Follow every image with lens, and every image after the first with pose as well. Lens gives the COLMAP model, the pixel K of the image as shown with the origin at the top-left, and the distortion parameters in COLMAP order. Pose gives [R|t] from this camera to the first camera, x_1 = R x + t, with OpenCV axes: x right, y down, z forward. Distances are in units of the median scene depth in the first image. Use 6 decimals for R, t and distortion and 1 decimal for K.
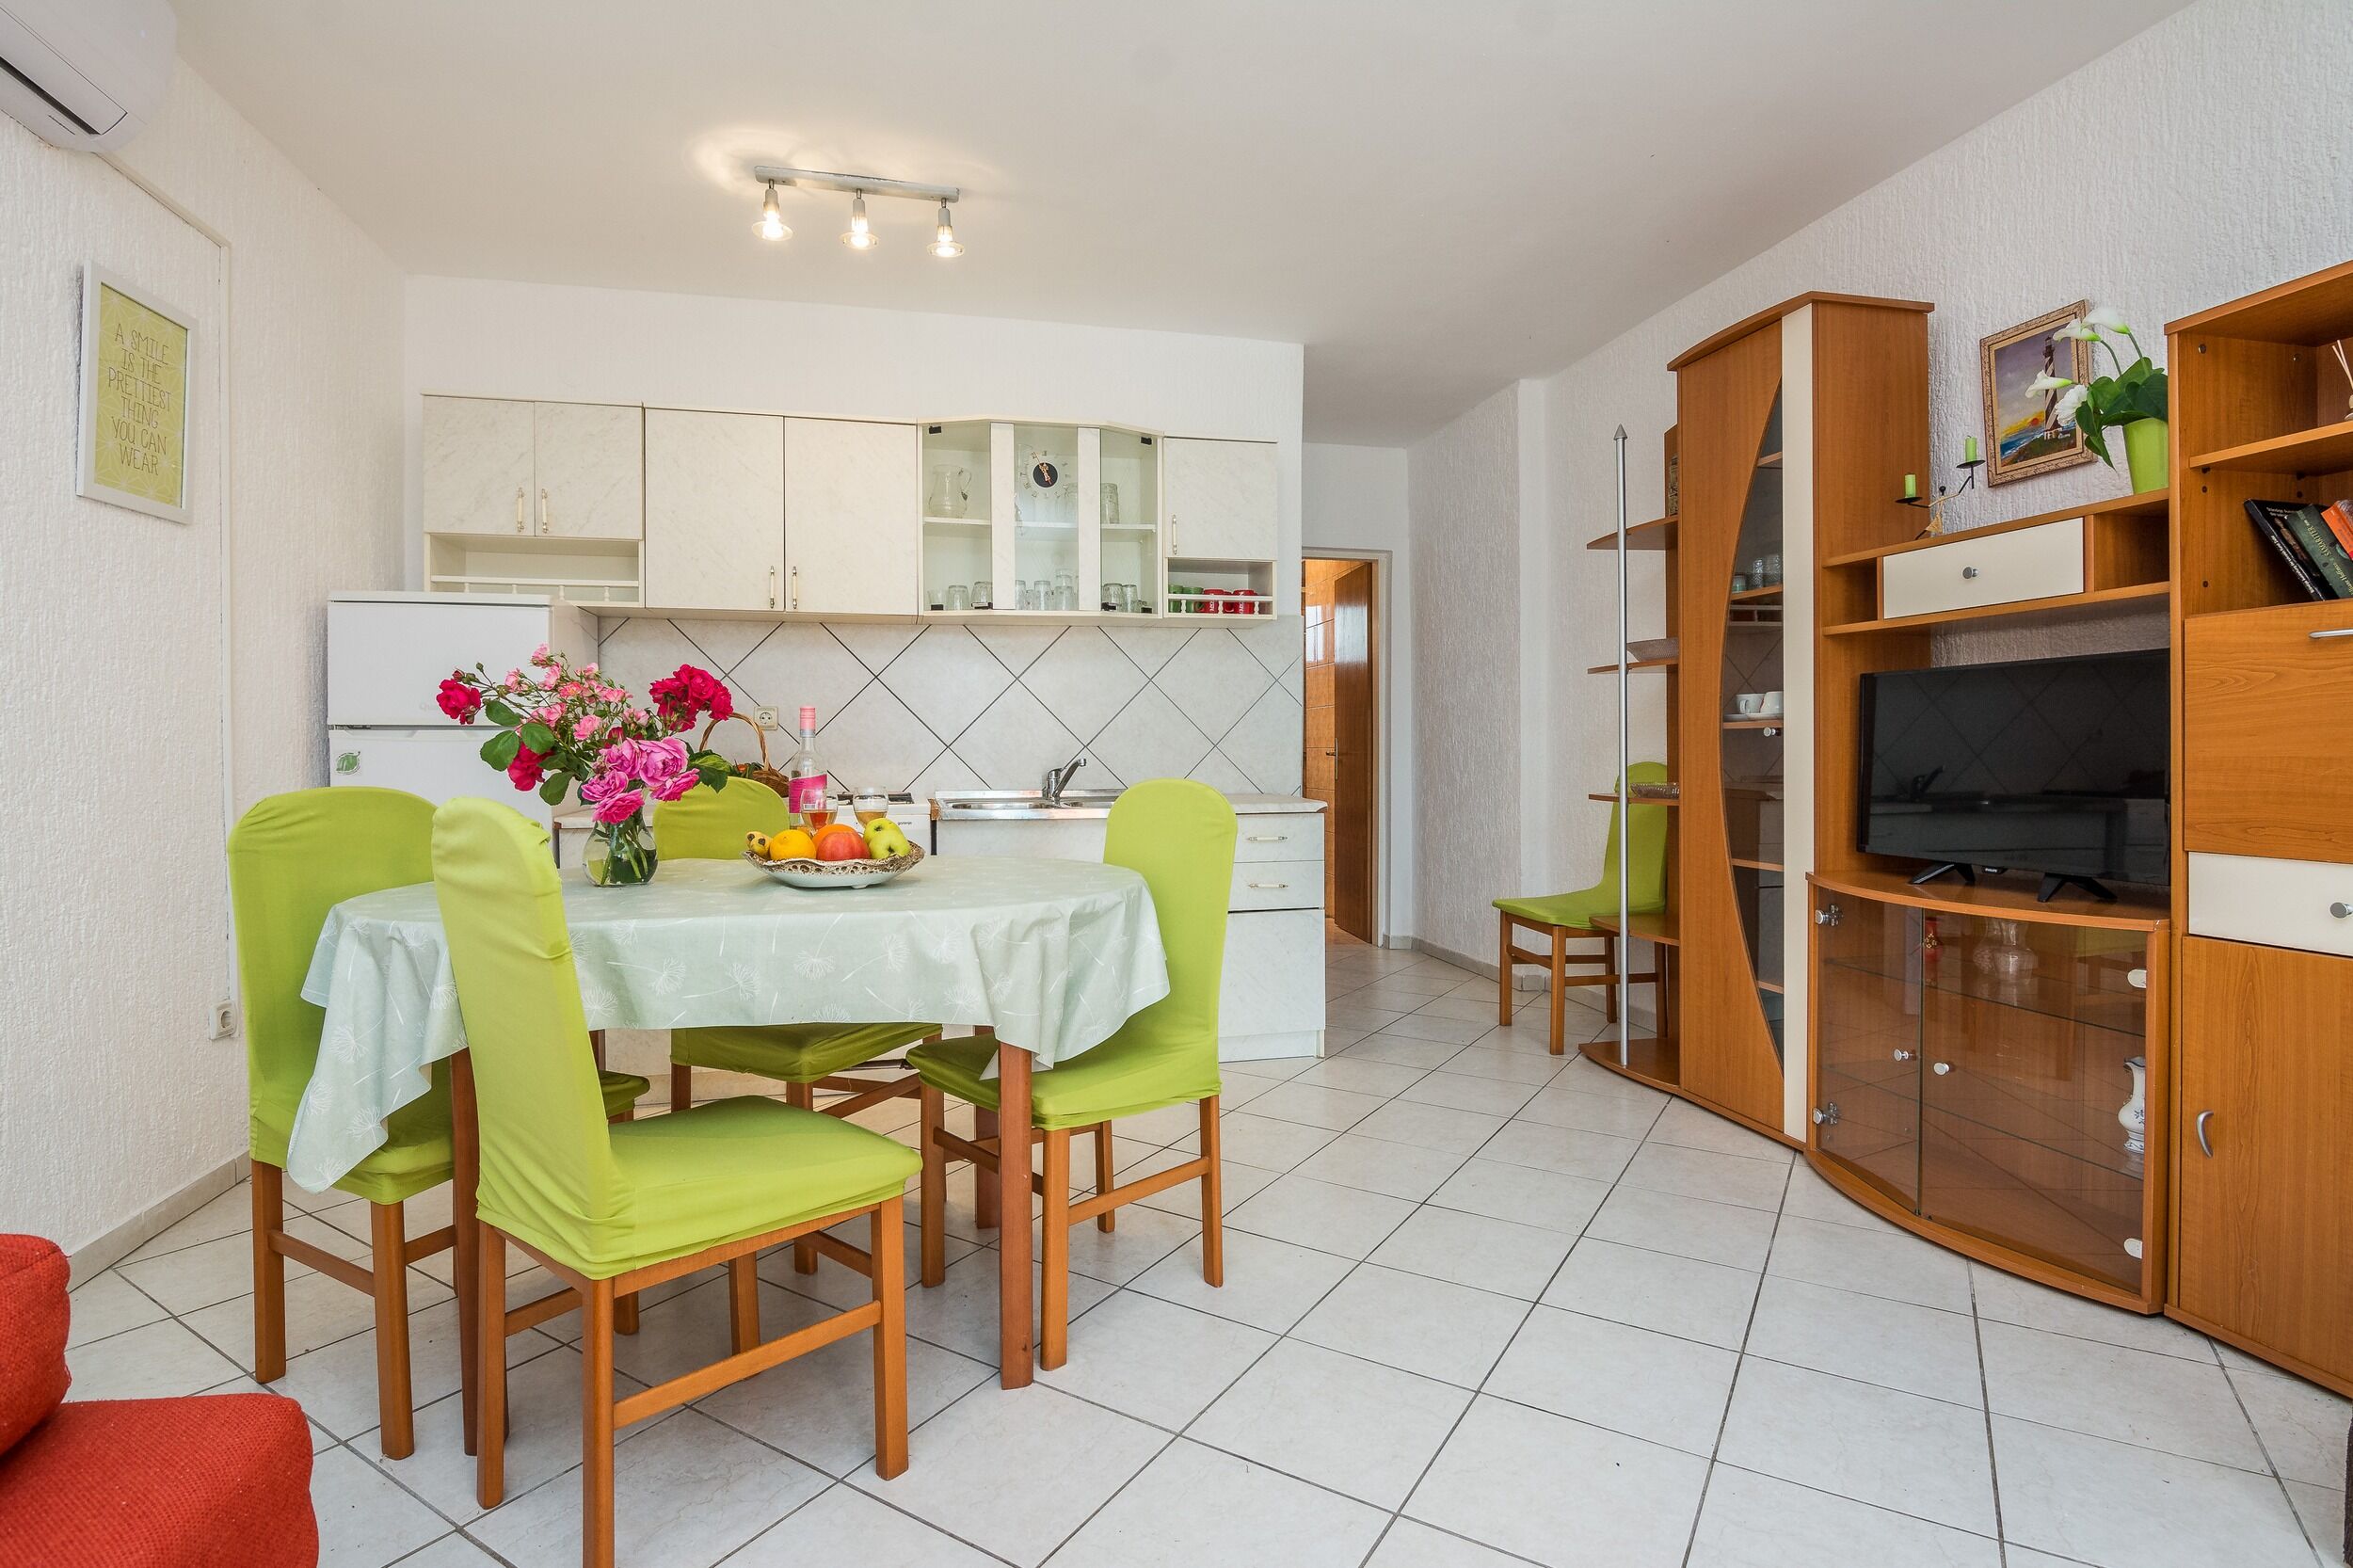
lens RADIAL K [[1142.0, 0, 1154.3], [0, 1142.0, 778.8], [0, 0, 1]] dist [-0.010566, -0.009454]
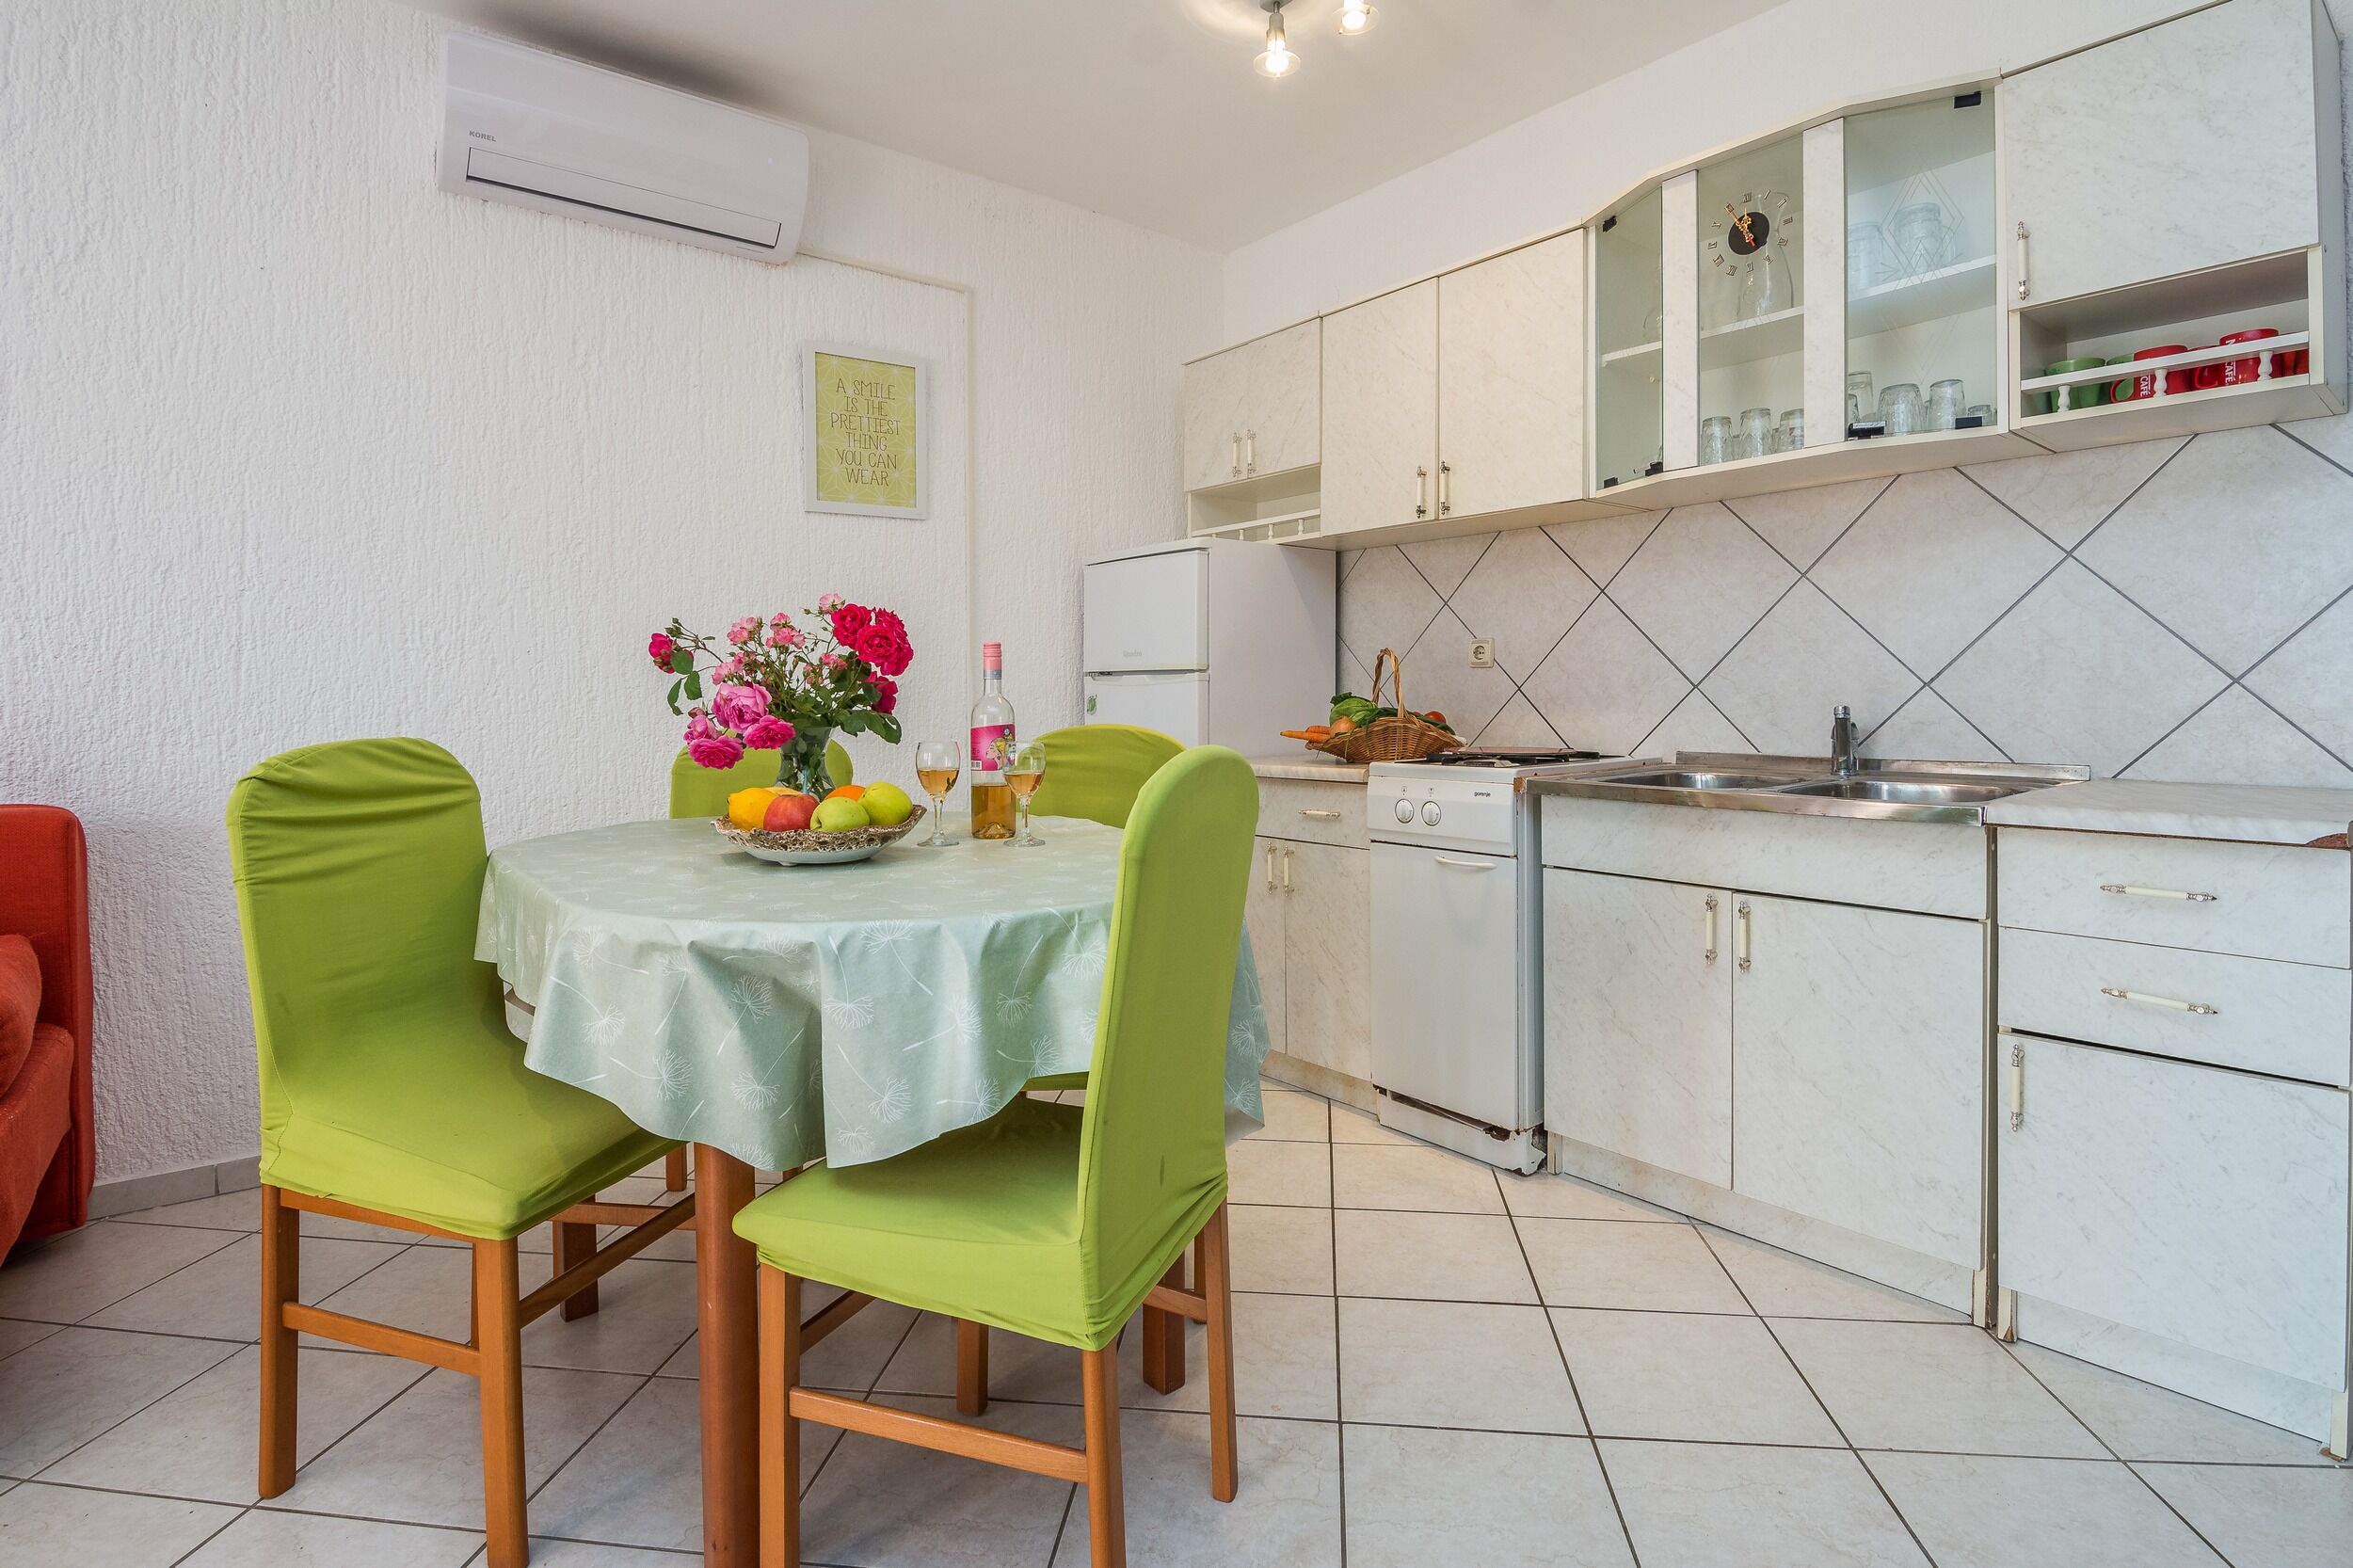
lens RADIAL K [[1174.7, 0, 1242.9], [0, 1174.7, 710.0], [0, 0, 1]] dist [-0.001688, -0.014868]
pose [[0.449237, 0.011828, -0.893334, 0.428486], [-0.016583, 0.999850, 0.004899, -0.017272], [0.893258, 0.012613, 0.449366, 0.612340]]
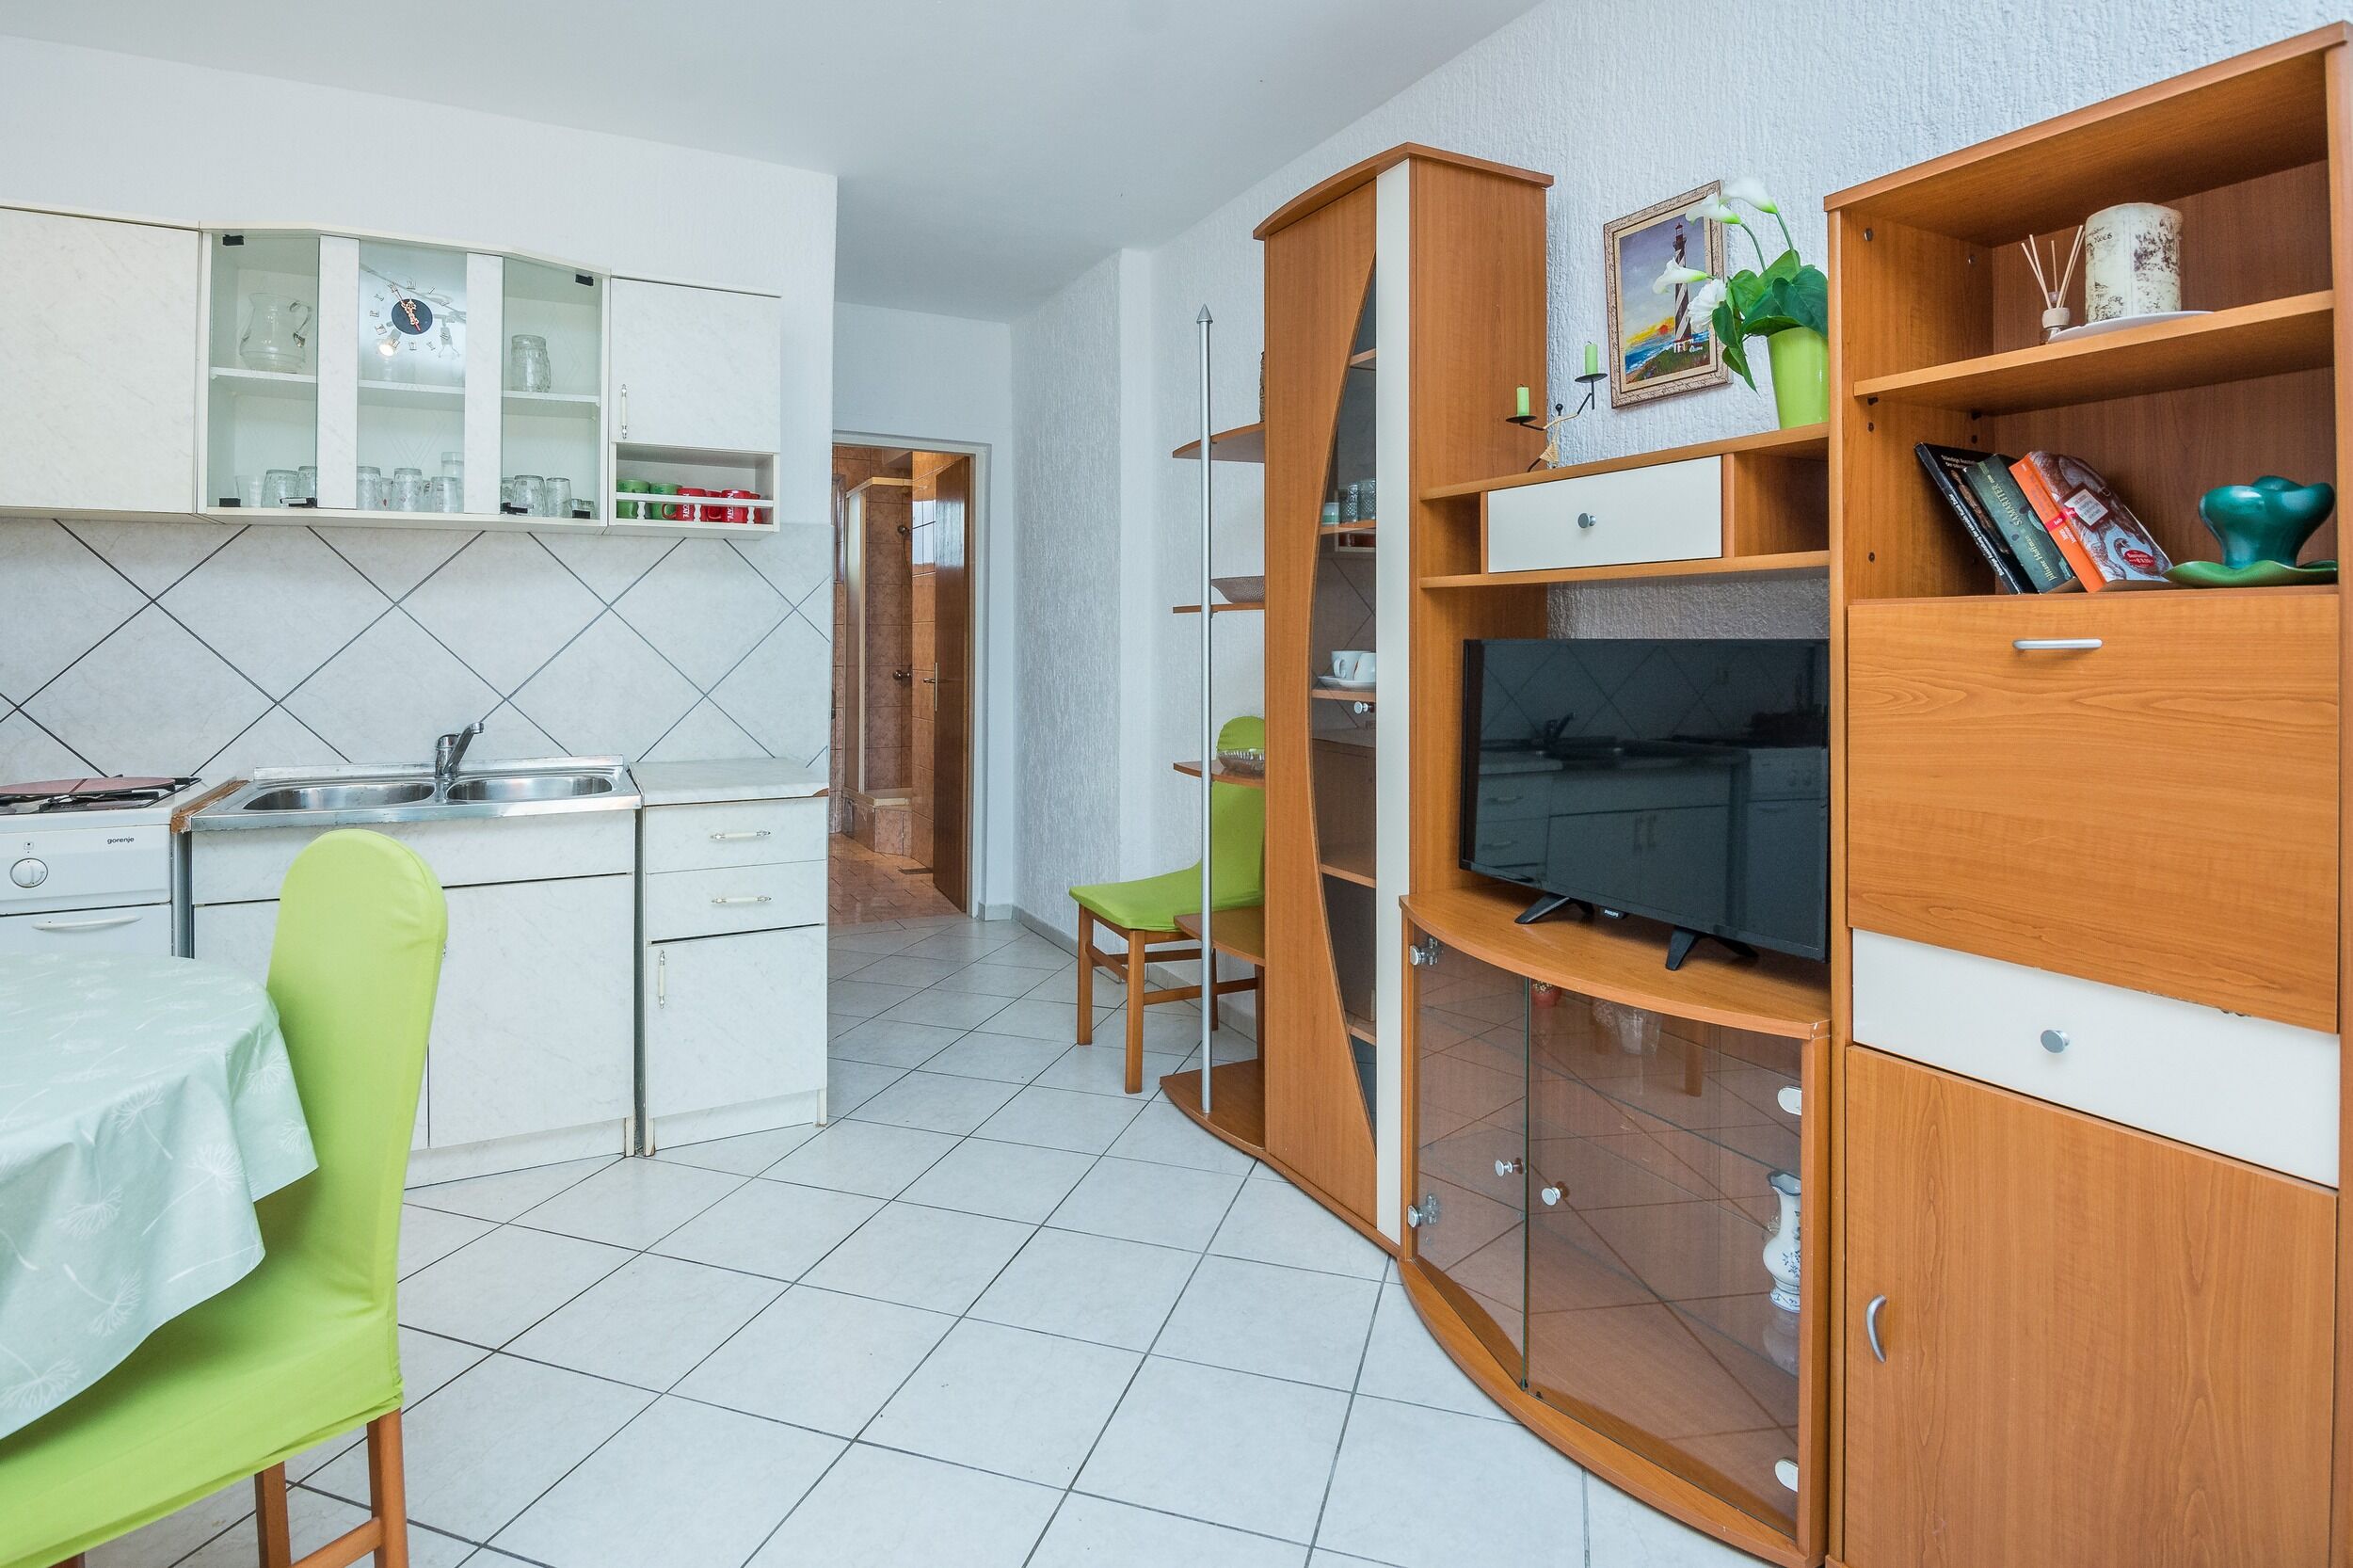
lens RADIAL K [[1183.4, 0, 1124.3], [0, 1183.4, 646.4], [0, 0, 1]] dist [-0.003854, -0.014441]
pose [[0.972687, 0.009261, 0.231935, 0.203089], [-0.005254, 0.999826, -0.017888, -0.070161], [-0.232061, 0.016181, 0.972567, 0.260542]]
